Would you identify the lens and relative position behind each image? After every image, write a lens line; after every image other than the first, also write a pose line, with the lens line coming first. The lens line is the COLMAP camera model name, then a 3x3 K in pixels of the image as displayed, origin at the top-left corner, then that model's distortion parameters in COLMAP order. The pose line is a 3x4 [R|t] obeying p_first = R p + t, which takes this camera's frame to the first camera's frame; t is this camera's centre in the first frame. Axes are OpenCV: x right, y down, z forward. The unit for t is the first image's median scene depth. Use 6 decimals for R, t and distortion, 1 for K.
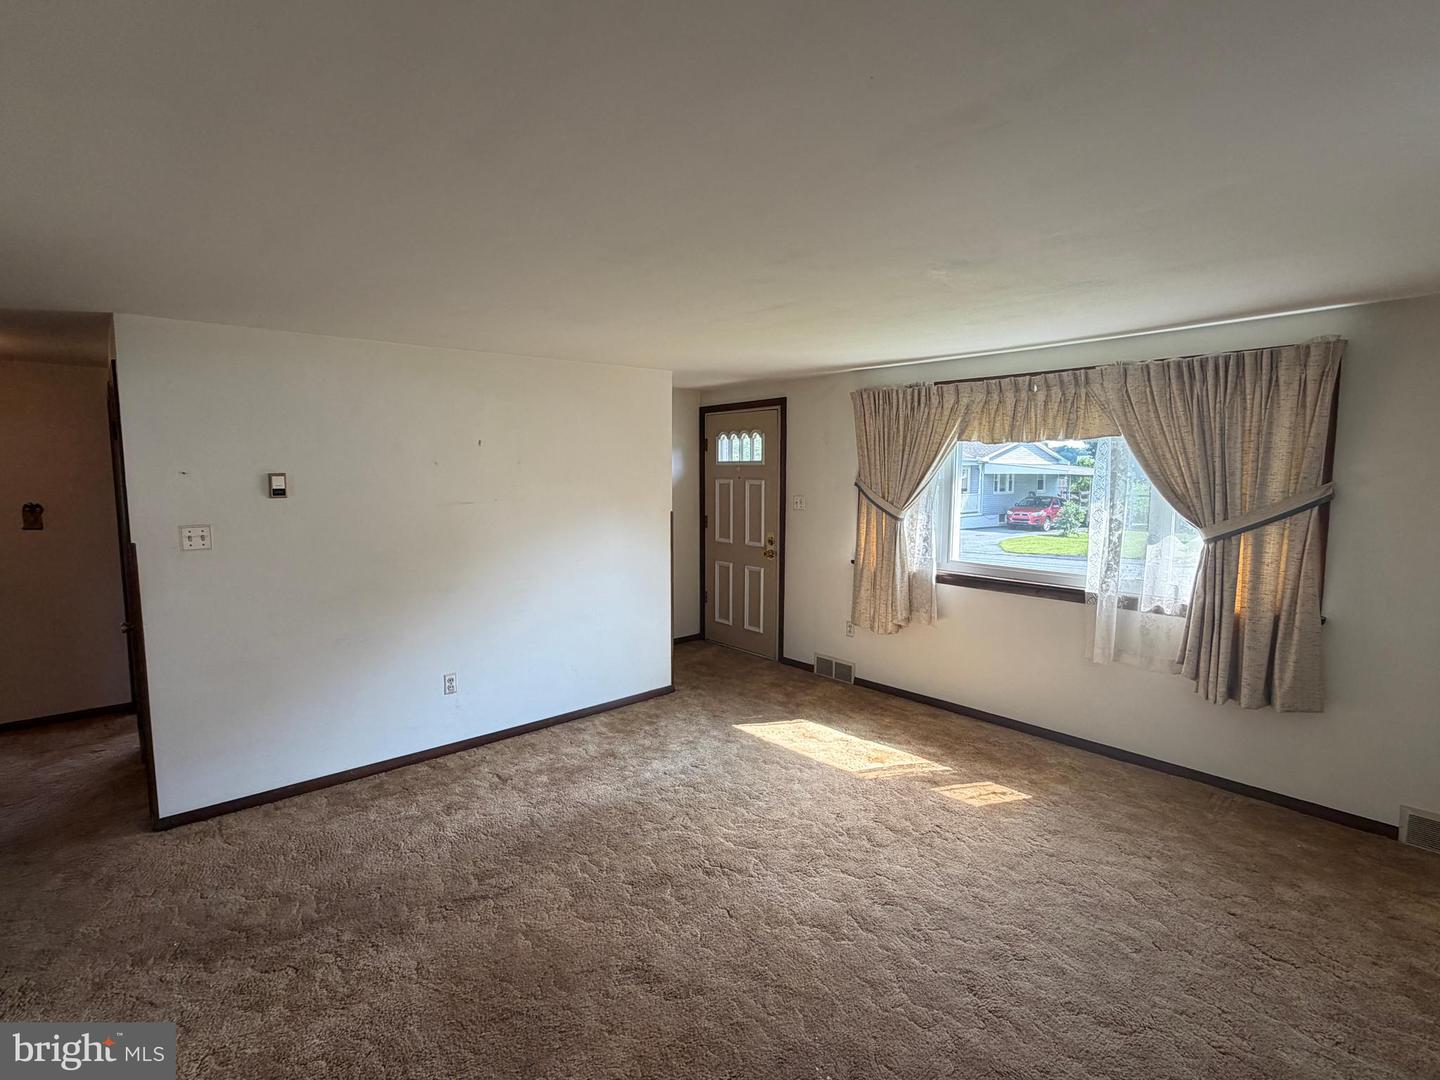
lens RADIAL K [[714.3, 0, 720.0], [0, 714.3, 540.0], [0, 0, 1]] dist [-0.001451, 0.000025]
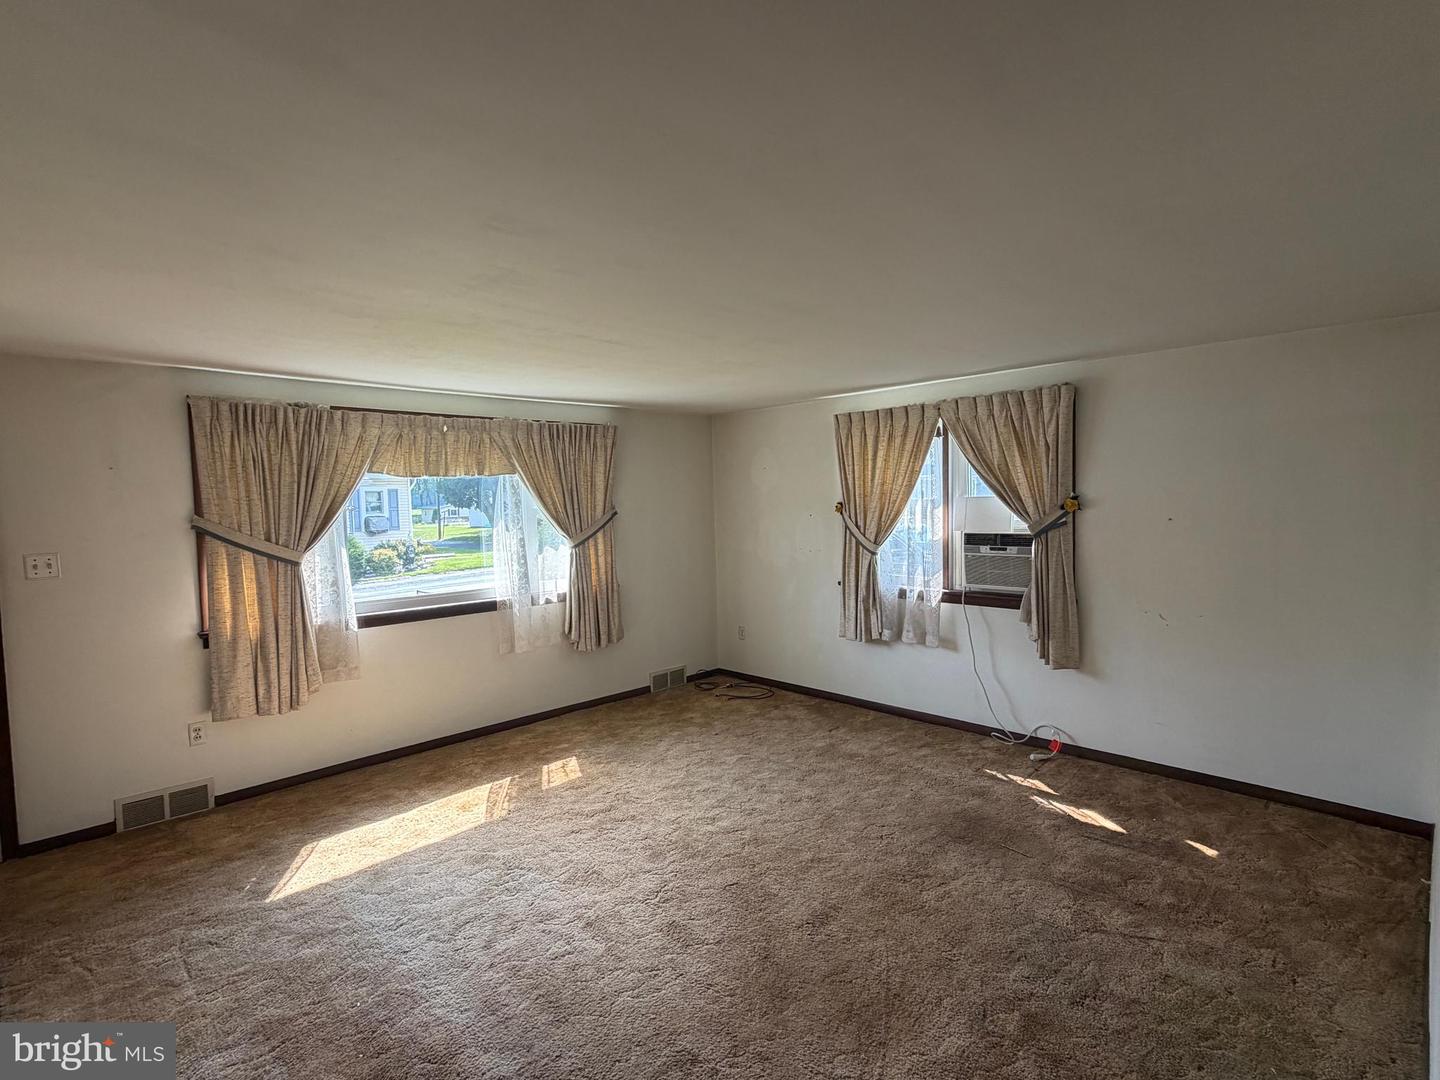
lens RADIAL K [[714.3, 0, 720.0], [0, 714.3, 540.0], [0, 0, 1]] dist [-0.001451, 0.000025]
pose [[-0.071763, -0.051118, 0.996111, -0.706117], [0.123694, 0.990520, 0.059742, -0.054390], [-0.989722, 0.127500, -0.064759, 0.670968]]
